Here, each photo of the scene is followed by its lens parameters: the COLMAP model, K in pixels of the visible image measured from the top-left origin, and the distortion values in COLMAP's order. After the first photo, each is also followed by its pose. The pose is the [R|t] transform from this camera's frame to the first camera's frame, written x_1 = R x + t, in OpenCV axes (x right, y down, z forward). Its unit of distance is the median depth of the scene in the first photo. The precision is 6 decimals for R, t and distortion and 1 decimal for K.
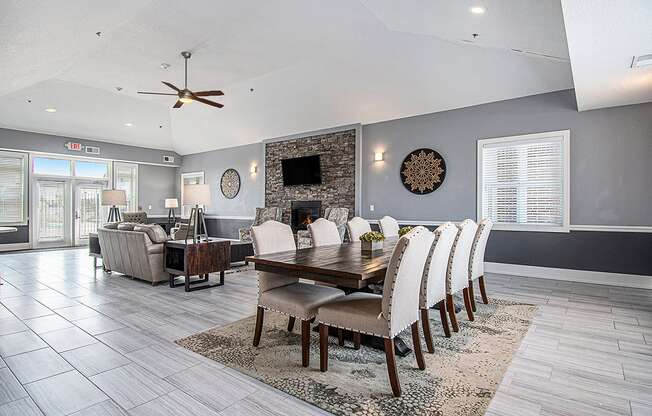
lens RADIAL K [[333.8, 0, 326.0], [0, 333.8, 208.0], [0, 0, 1]] dist [0.001319, 0.000632]
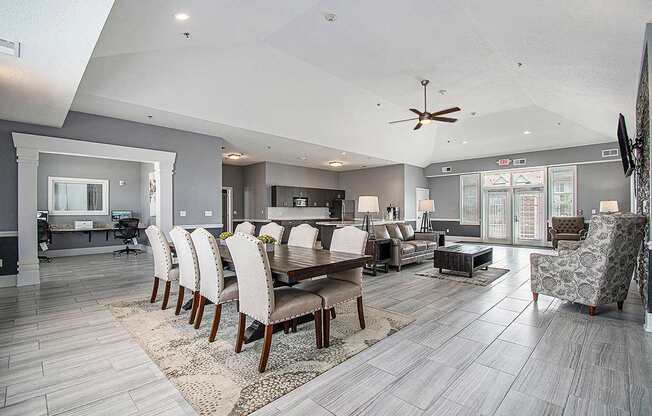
lens RADIAL K [[305.2, 0, 326.0], [0, 305.2, 208.0], [0, 0, 1]] dist [-0.000339, -0.000390]
pose [[-0.115865, -0.011856, -0.993194, 0.447786], [0.001738, 0.999925, -0.012139, -0.004871], [0.993263, -0.003133, -0.115836, 0.514021]]
